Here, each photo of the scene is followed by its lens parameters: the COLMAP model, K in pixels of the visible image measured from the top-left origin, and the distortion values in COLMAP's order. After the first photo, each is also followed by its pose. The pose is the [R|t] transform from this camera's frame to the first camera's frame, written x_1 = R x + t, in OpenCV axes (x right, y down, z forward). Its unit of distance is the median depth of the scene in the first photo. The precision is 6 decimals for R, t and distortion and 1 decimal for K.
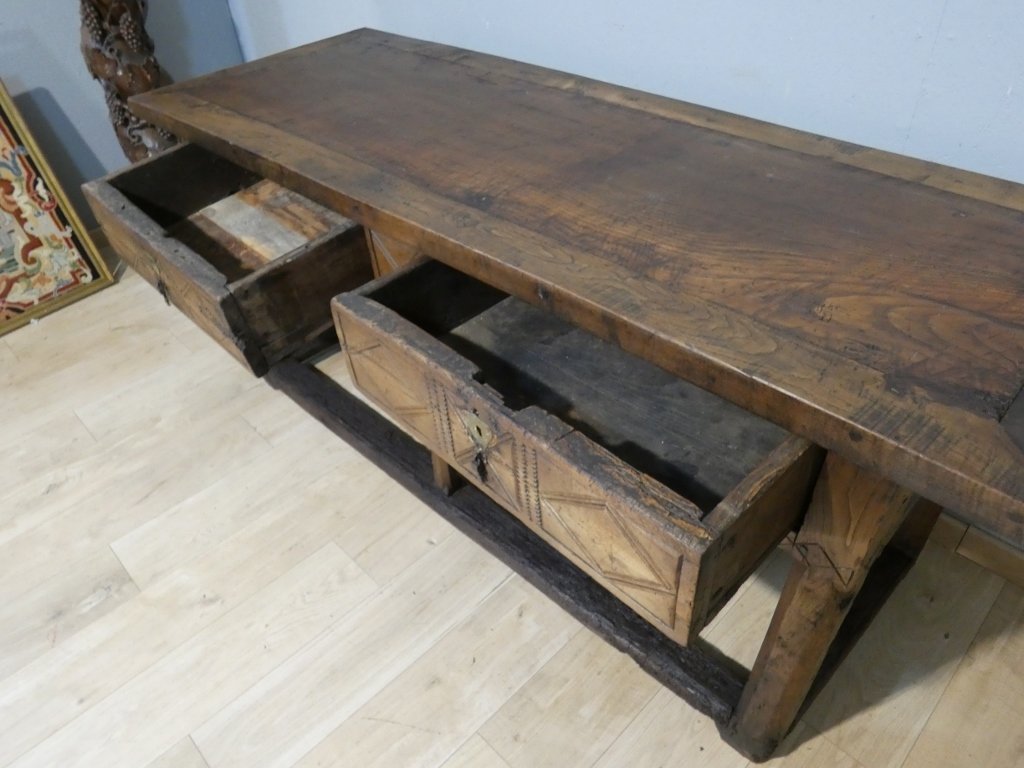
lens RADIAL K [[710.6, 0, 512.0], [0, 710.6, 384.0], [0, 0, 1]] dist [-0.024120, -0.000460]
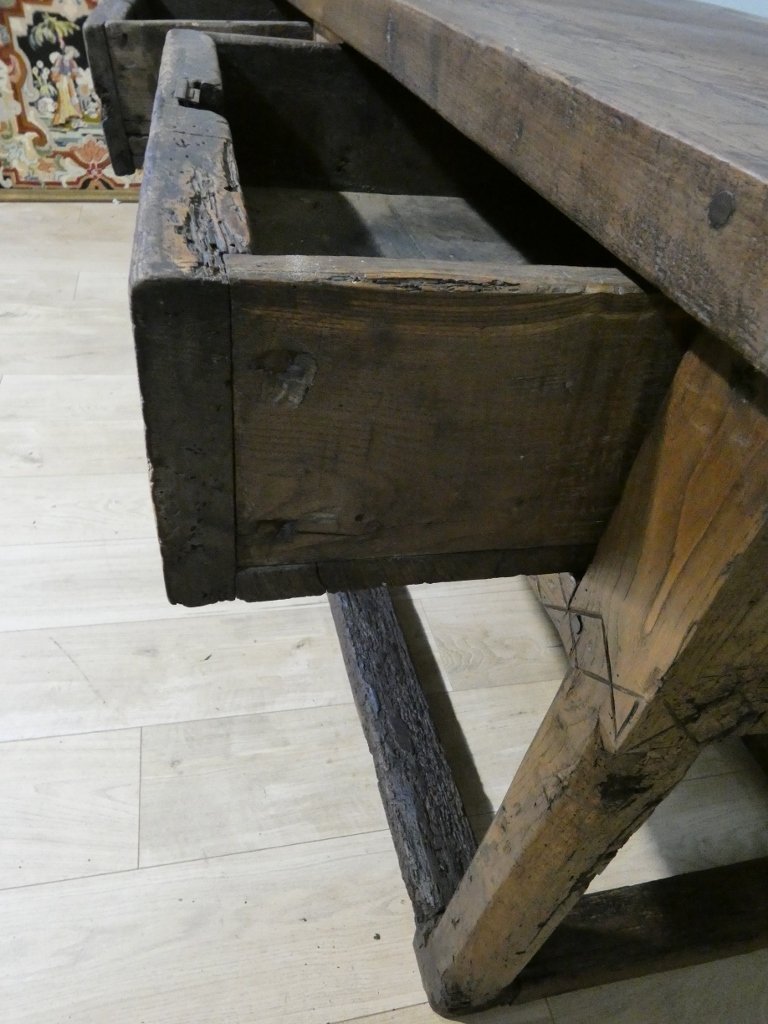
lens RADIAL K [[710.6, 0, 384.0], [0, 710.6, 512.0], [0, 0, 1]] dist [-0.024120, -0.000460]
pose [[0.840161, 0.451718, -0.300134, 0.264425], [-0.456784, 0.887723, 0.057402, 0.128312], [0.292365, 0.088869, 0.952169, 0.333874]]
